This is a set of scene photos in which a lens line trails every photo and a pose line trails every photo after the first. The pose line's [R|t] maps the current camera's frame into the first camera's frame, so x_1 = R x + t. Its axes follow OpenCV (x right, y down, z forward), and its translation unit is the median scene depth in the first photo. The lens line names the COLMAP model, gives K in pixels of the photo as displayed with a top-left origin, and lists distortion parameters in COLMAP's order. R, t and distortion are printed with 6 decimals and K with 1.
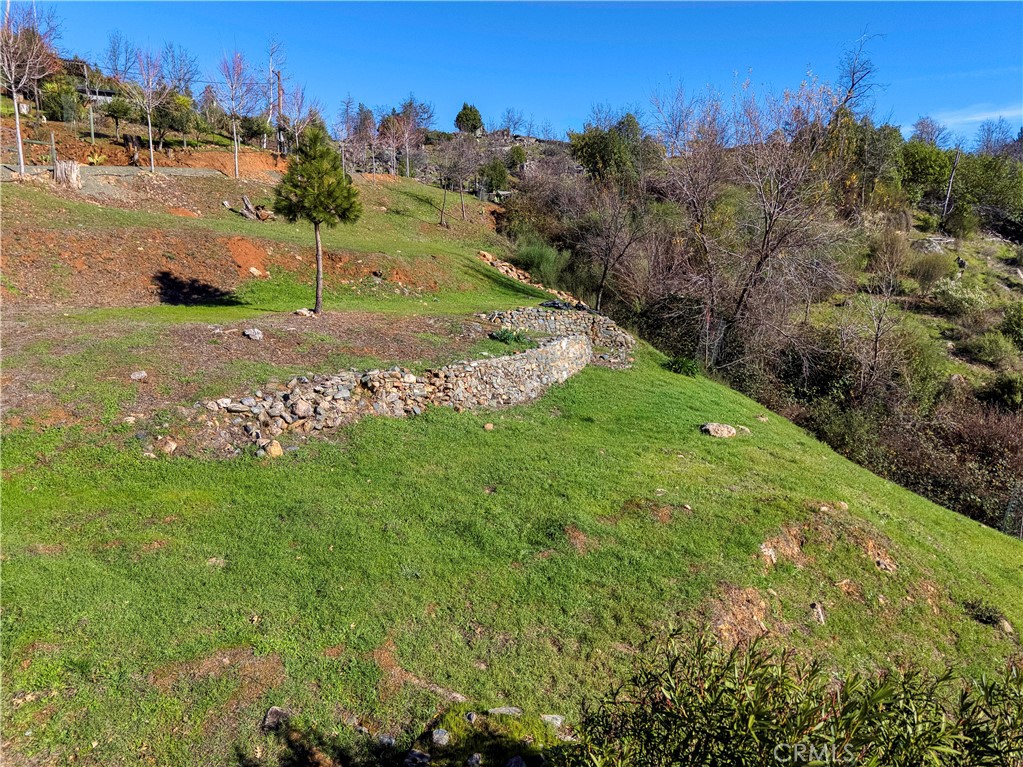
lens RADIAL K [[682.7, 0, 511.5], [0, 682.7, 383.5], [0, 0, 1]] dist [0.071527, -0.102947]
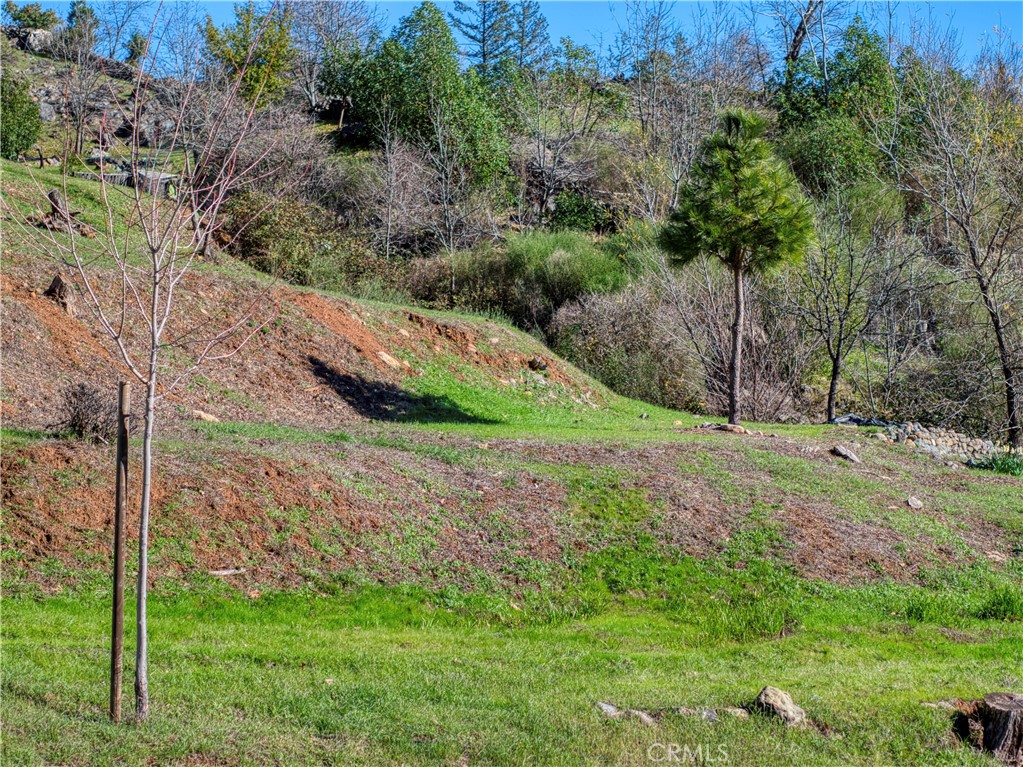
lens RADIAL K [[2123.8, 0, 515.9], [0, 2123.8, 384.8], [0, 0, 1]] dist [-0.015240, 0.259940]
pose [[0.897352, -0.005314, 0.441284, -1.507893], [0.077194, 0.986402, -0.145095, 0.116590], [-0.434513, 0.164266, 0.885559, -0.524987]]
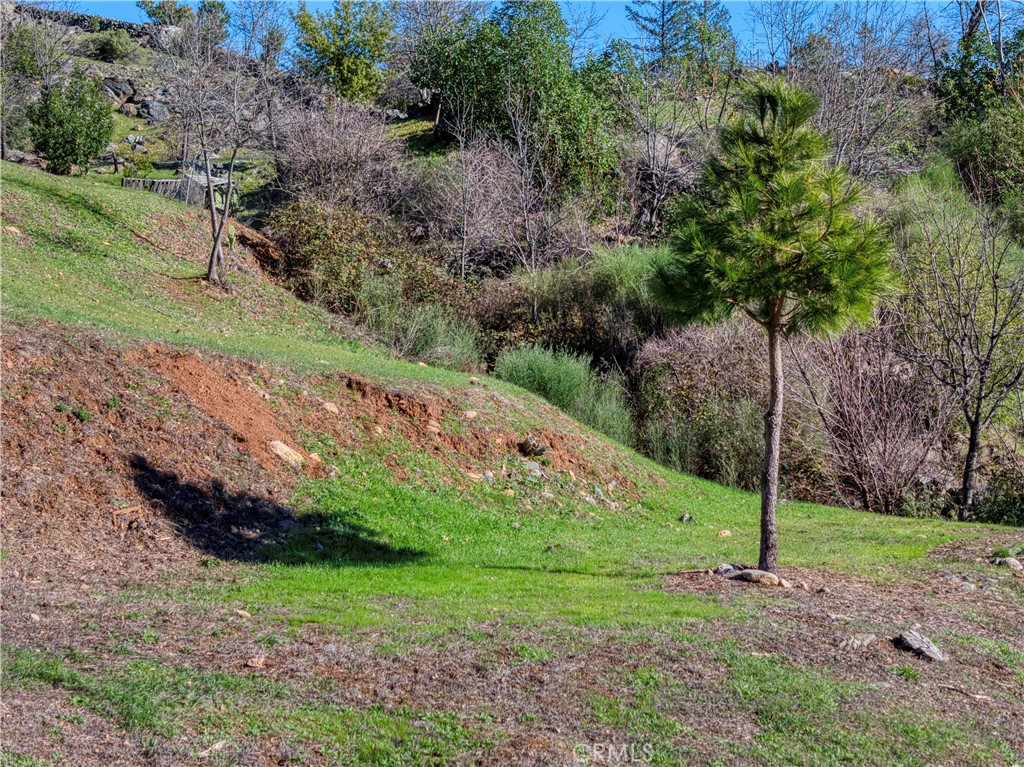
lens RADIAL K [[2125.9, 0, 516.4], [0, 2125.9, 384.8], [0, 0, 1]] dist [-0.015240, 0.259940]
pose [[0.935041, -0.004636, 0.354509, -1.010123], [0.062292, 0.986508, -0.151399, -0.055999], [-0.349024, 0.163647, 0.922714, 0.038636]]
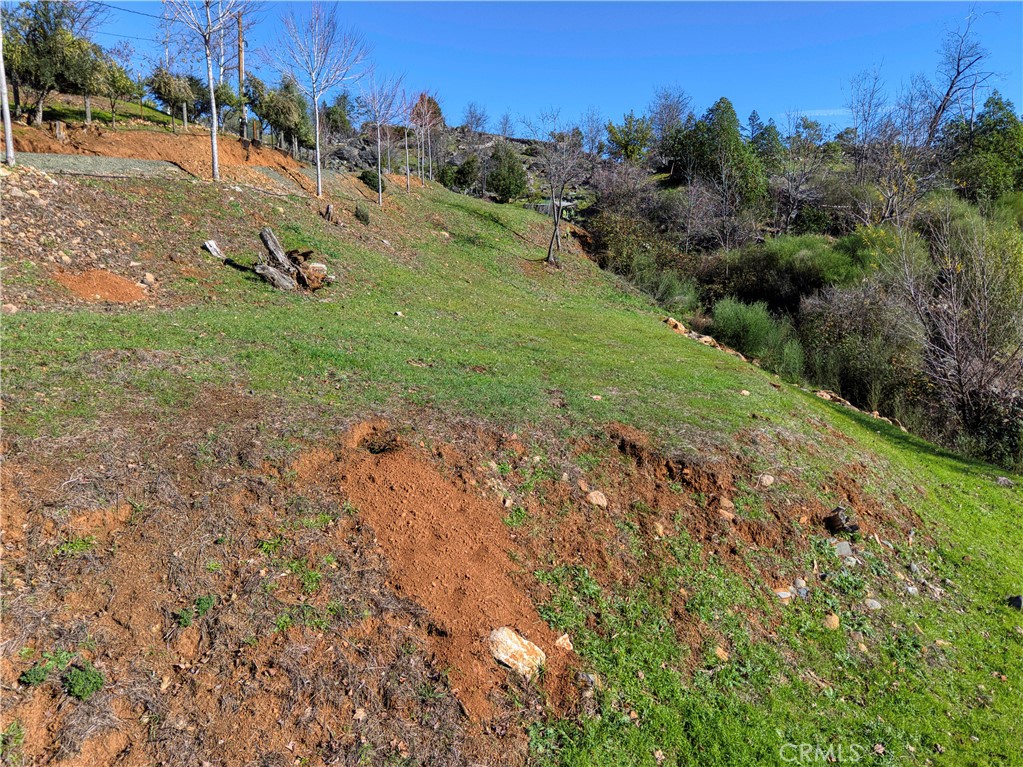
lens RADIAL K [[683.4, 0, 511.5], [0, 683.4, 383.5], [0, 0, 1]] dist [0.028429, -0.024280]
pose [[0.992876, -0.021322, 0.117229, -0.635960], [0.021644, 0.999765, -0.001477, -0.388335], [-0.117170, 0.004003, 0.993104, 1.283886]]
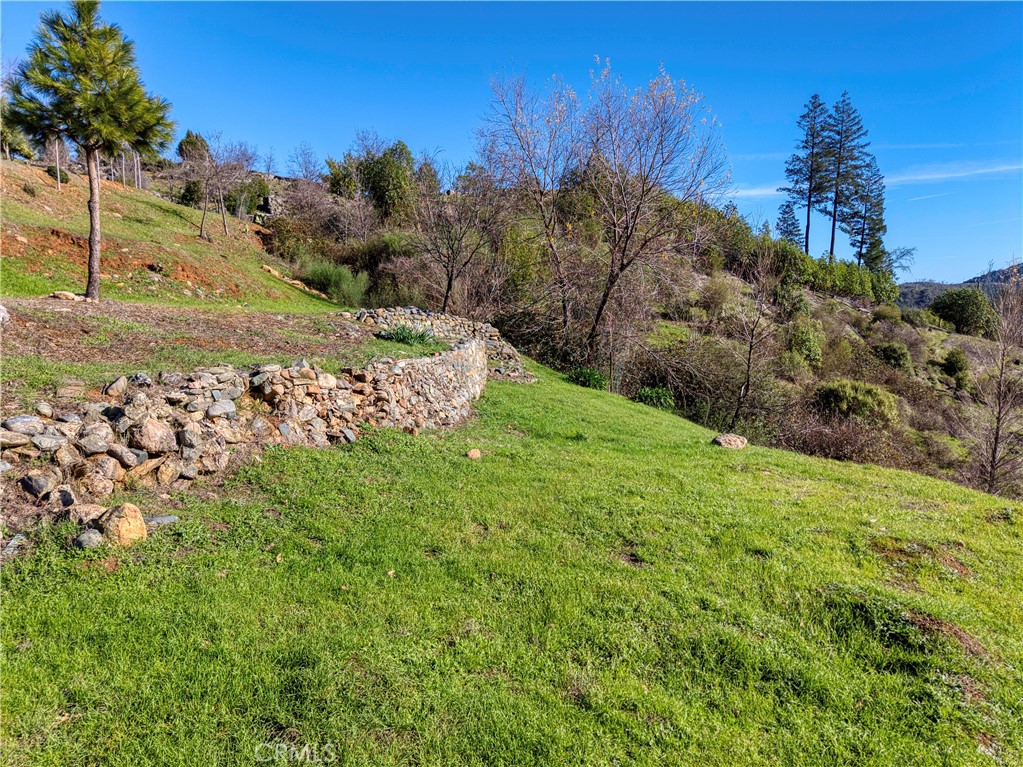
lens RADIAL K [[683.4, 0, 511.5], [0, 683.4, 383.5], [0, 0, 1]] dist [0.028429, -0.024280]
pose [[0.927896, -0.035218, 0.371172, -0.216640], [0.062882, 0.996050, -0.062691, 0.039671], [-0.367498, 0.081511, 0.926446, 0.409994]]
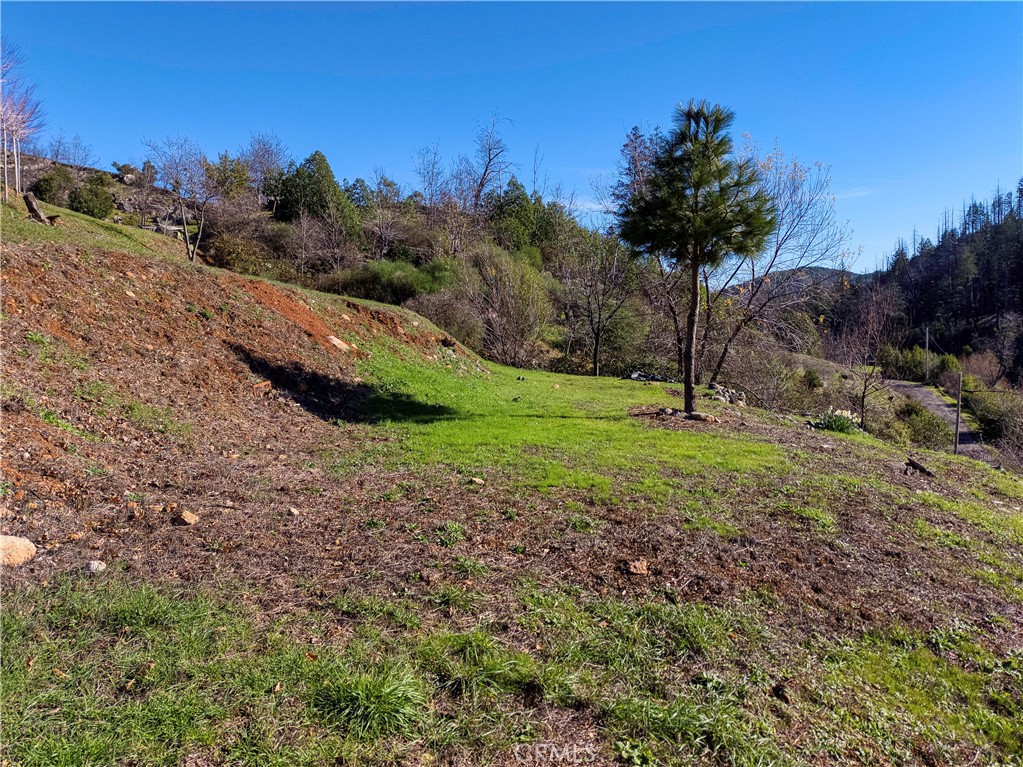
lens RADIAL K [[711.5, 0, 536.4], [0, 711.5, 367.9], [0, 0, 1]] dist [0.050801, -0.078562]
pose [[0.746690, -0.037917, 0.664090, -0.988725], [0.109872, 0.991691, -0.066916, -0.150334], [-0.656035, 0.122930, 0.744652, 0.824624]]
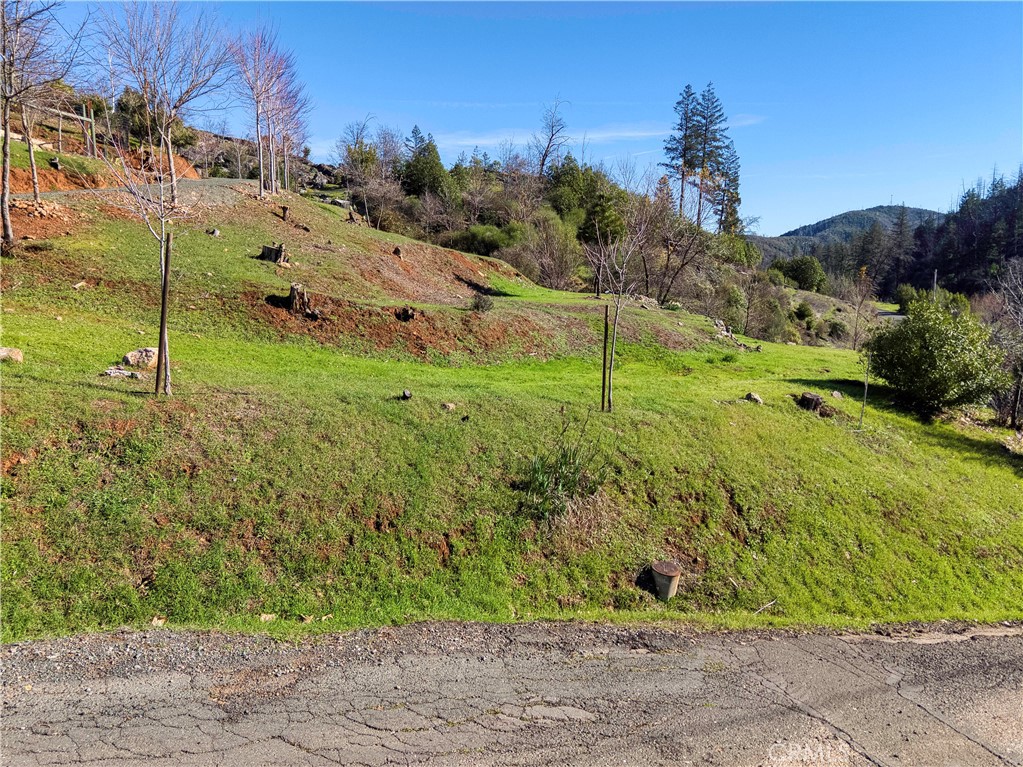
lens RADIAL K [[683.4, 0, 511.5], [0, 683.4, 383.5], [0, 0, 1]] dist [0.028429, -0.024280]
pose [[0.827585, -0.089201, 0.554208, -1.836526], [0.086748, 0.995756, 0.030731, 0.047550], [-0.554598, 0.022644, 0.831810, -0.377613]]
